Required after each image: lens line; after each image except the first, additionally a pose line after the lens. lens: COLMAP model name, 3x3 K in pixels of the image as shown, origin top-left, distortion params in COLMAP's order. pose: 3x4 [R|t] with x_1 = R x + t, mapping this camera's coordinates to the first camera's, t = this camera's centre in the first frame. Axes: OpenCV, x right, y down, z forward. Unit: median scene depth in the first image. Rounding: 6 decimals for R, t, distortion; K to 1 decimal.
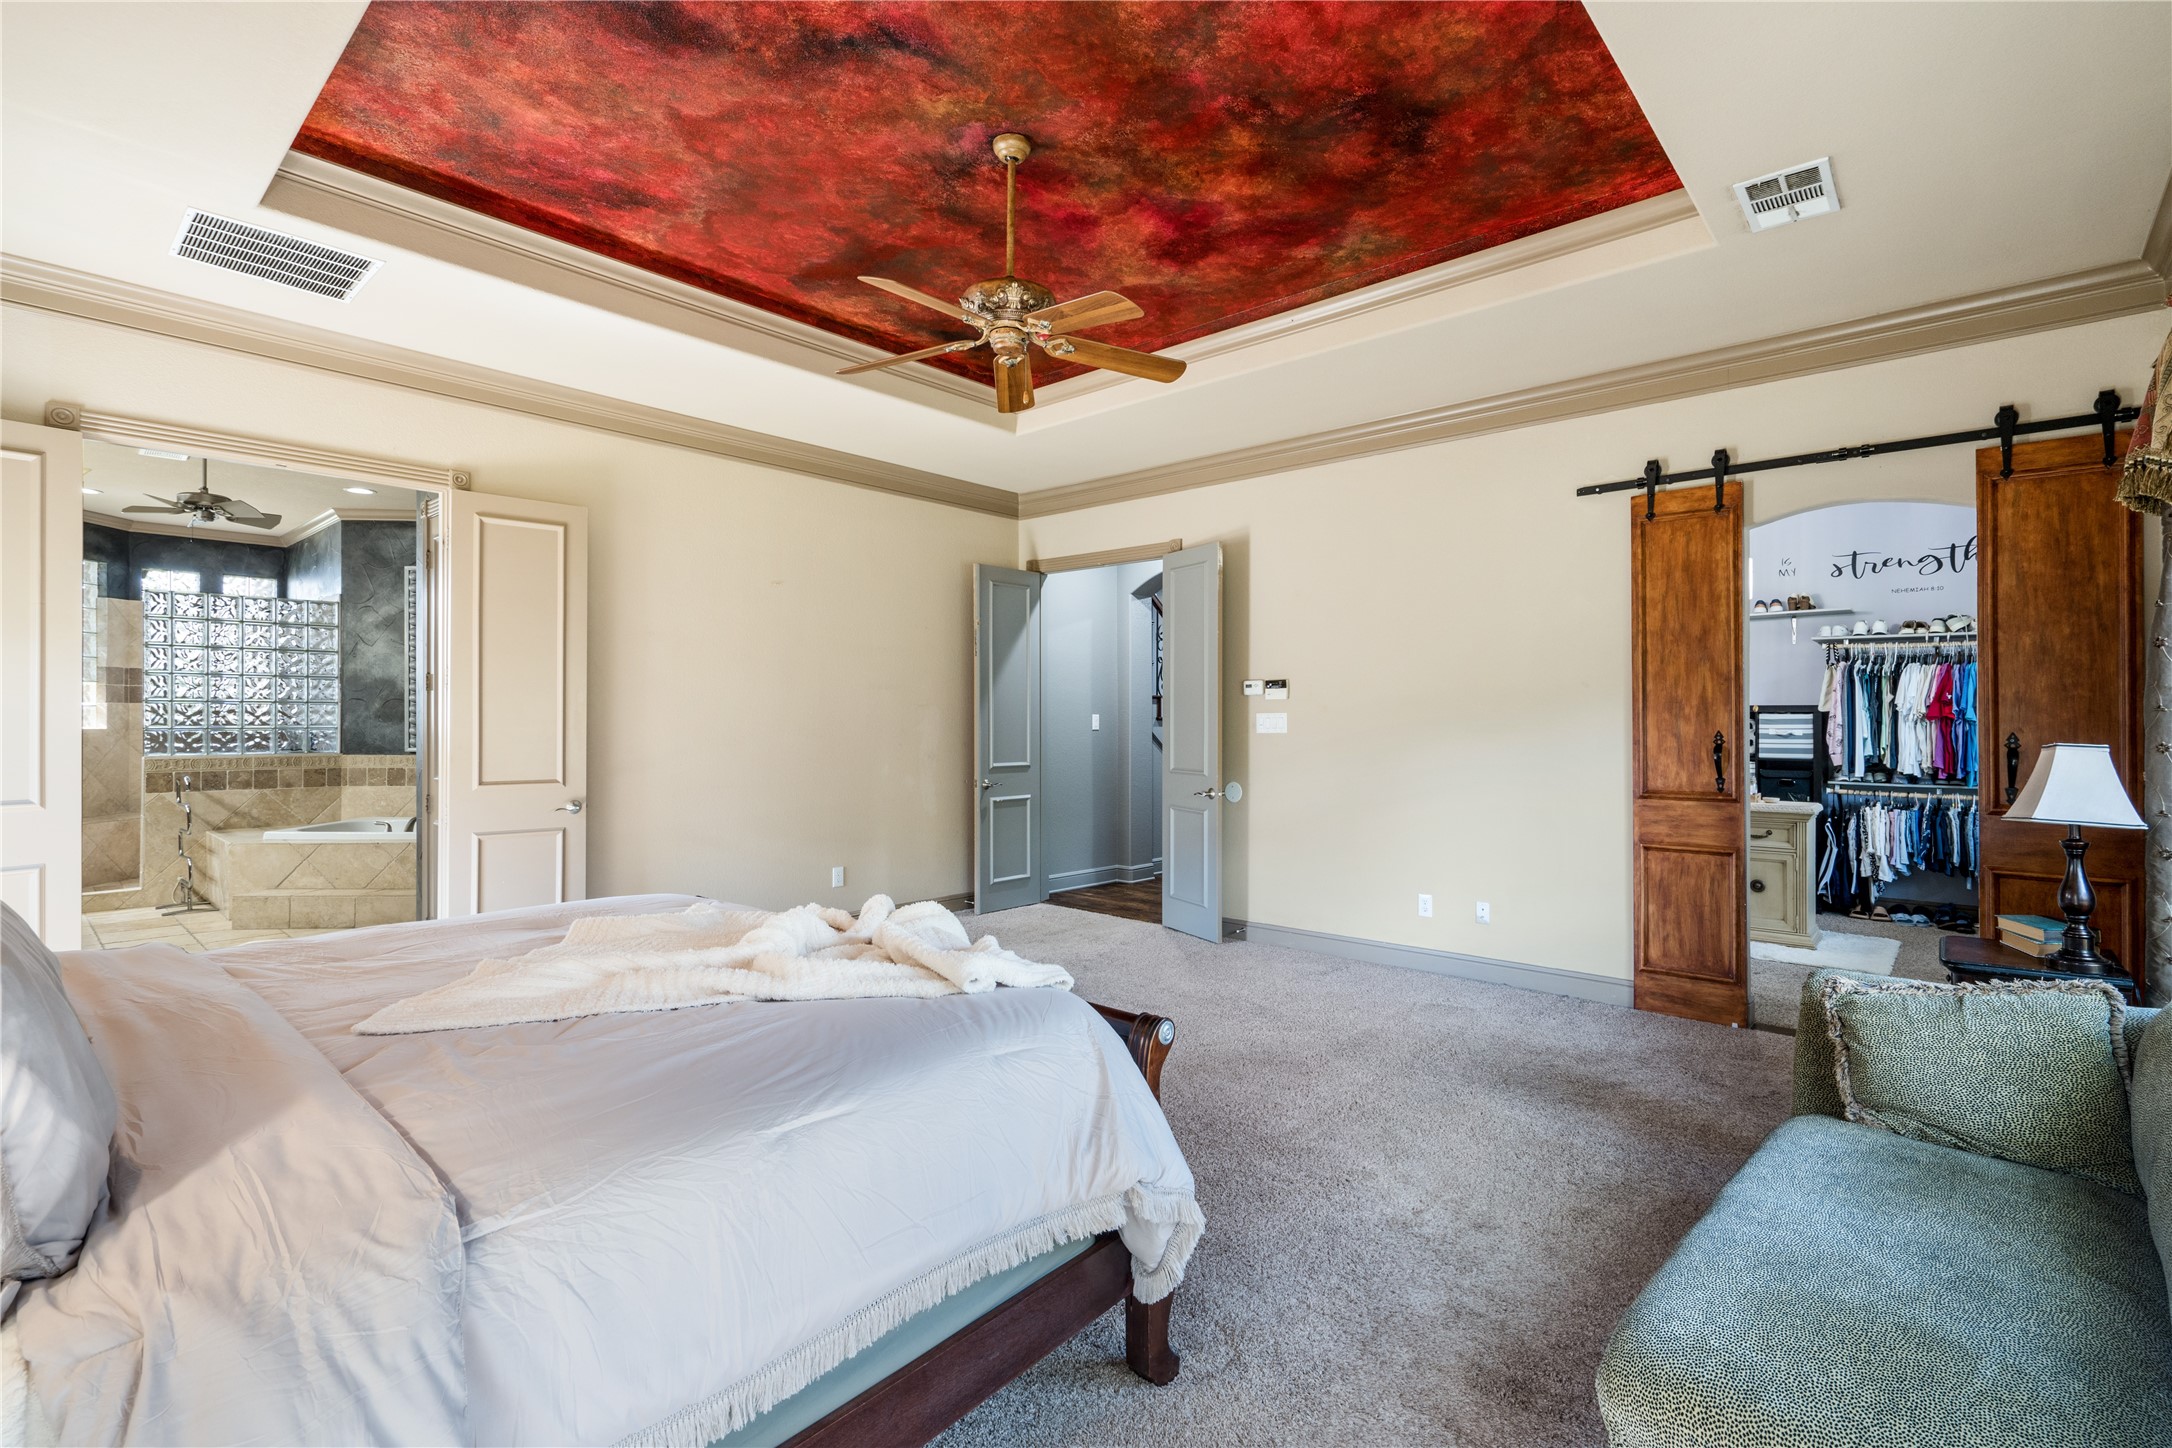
lens RADIAL K [[1020.5, 0, 1085.3], [0, 1020.5, 723.1], [0, 0, 1]] dist [-0.009064, 0.002975]
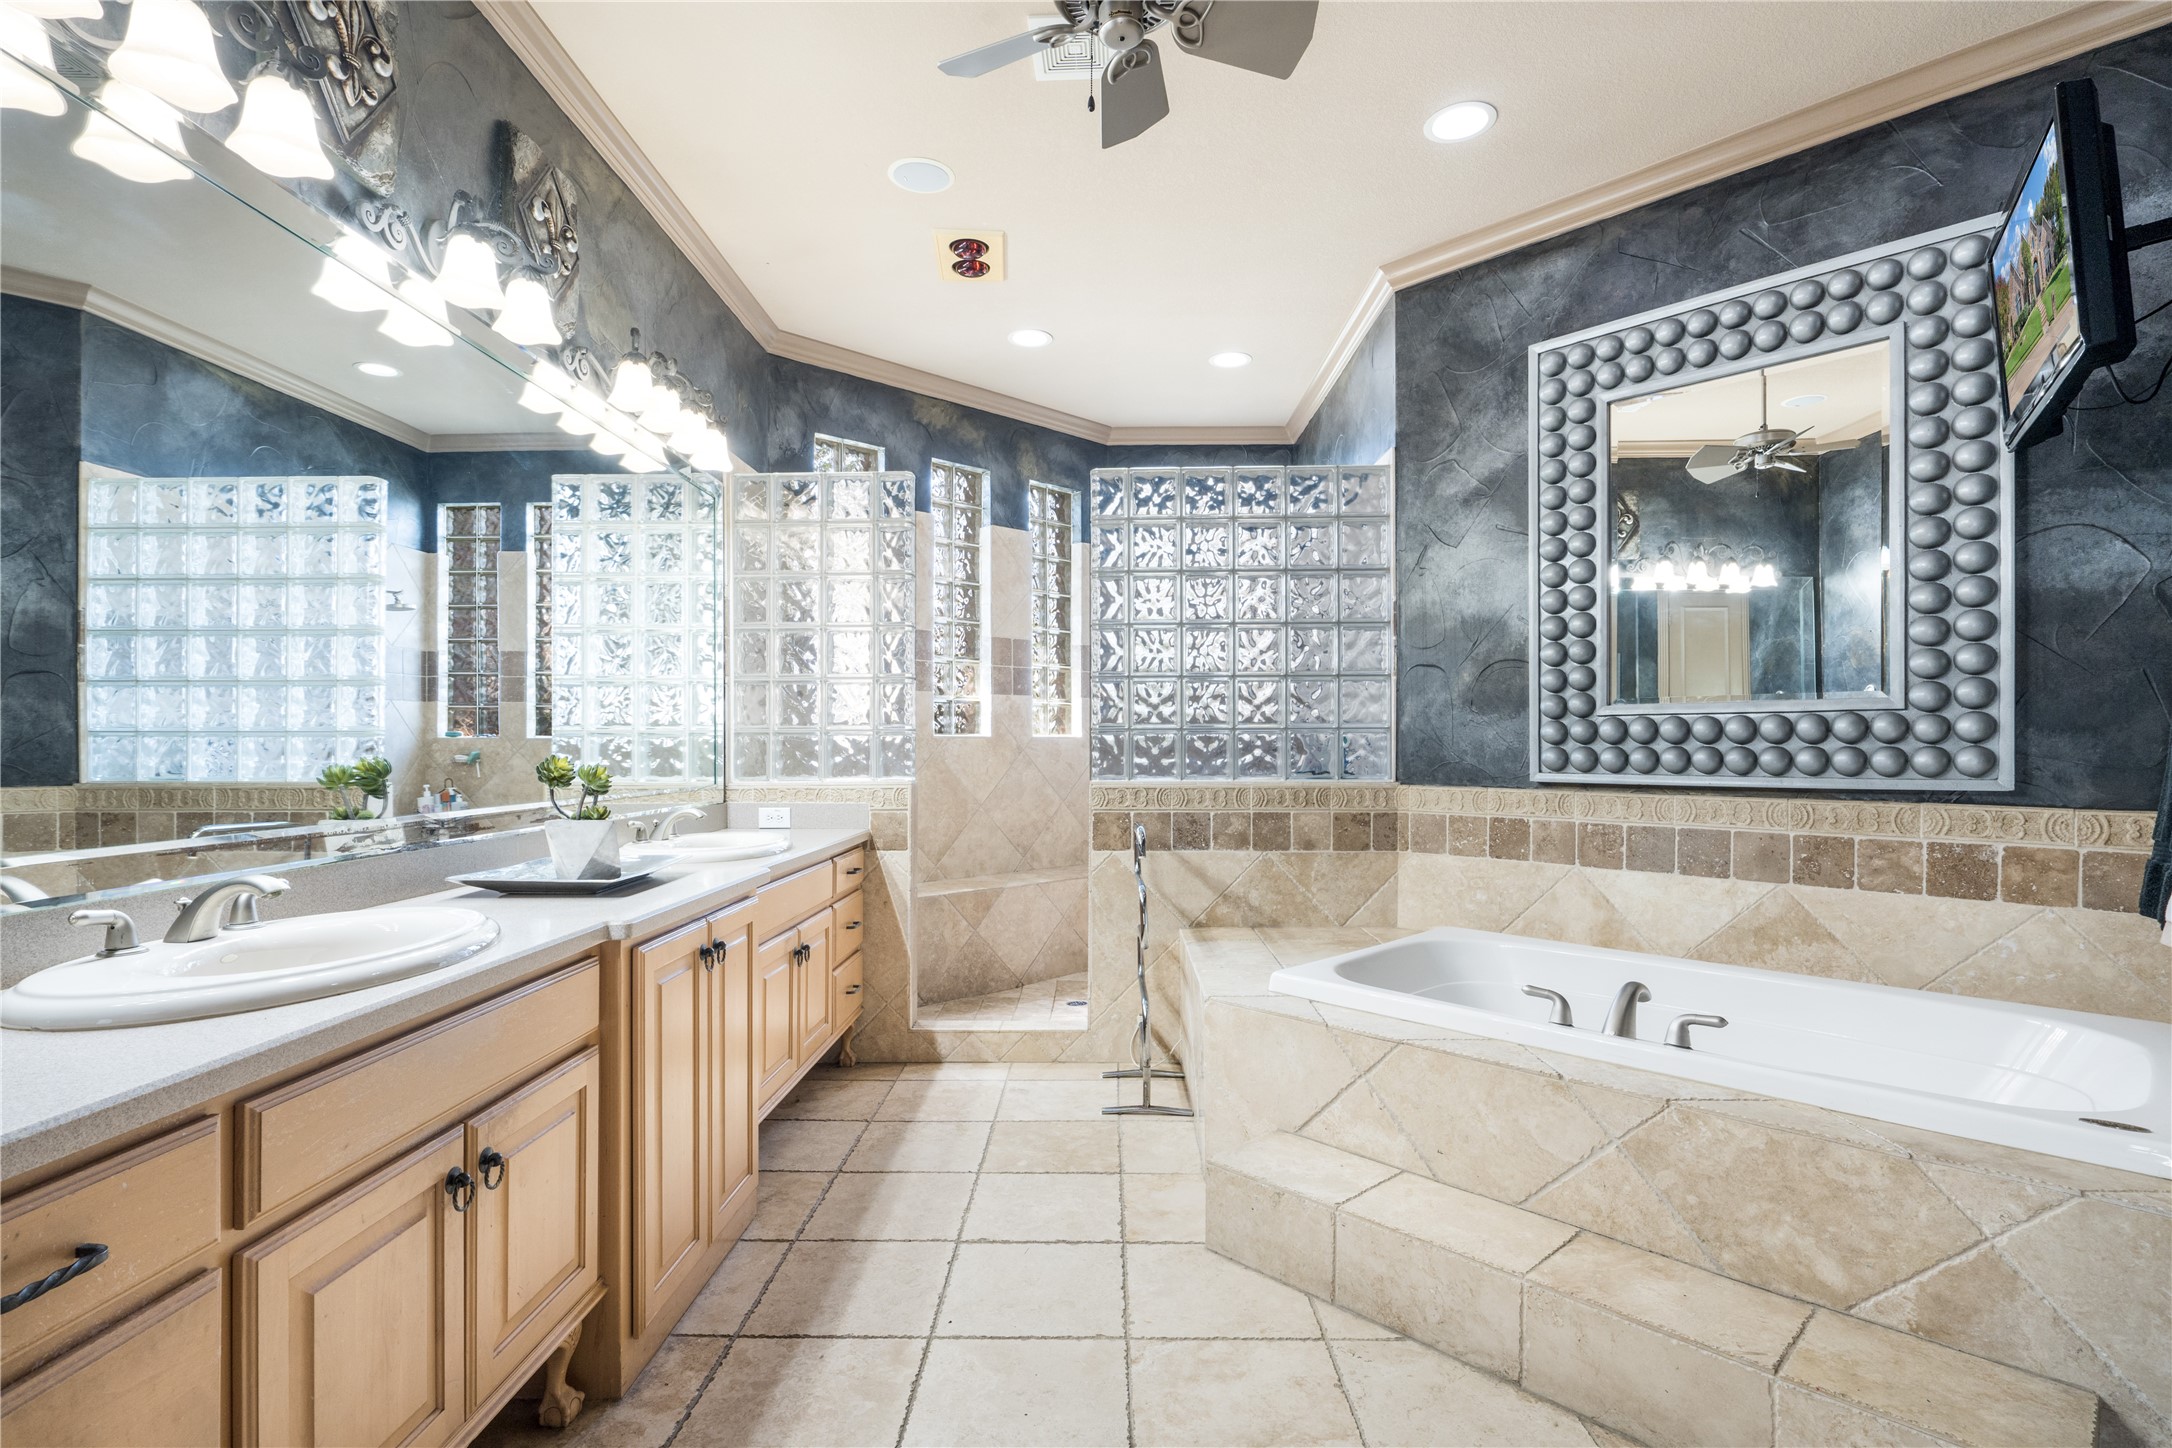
lens RADIAL K [[1020.5, 0, 1087.6], [0, 1020.5, 735.5], [0, 0, 1]] dist [-0.009064, 0.002975]
pose [[0.661803, -0.005950, -0.749654, -0.481567], [0.002622, 0.999981, -0.005622, 0.010694], [0.749673, 0.001755, 0.661806, 0.589568]]
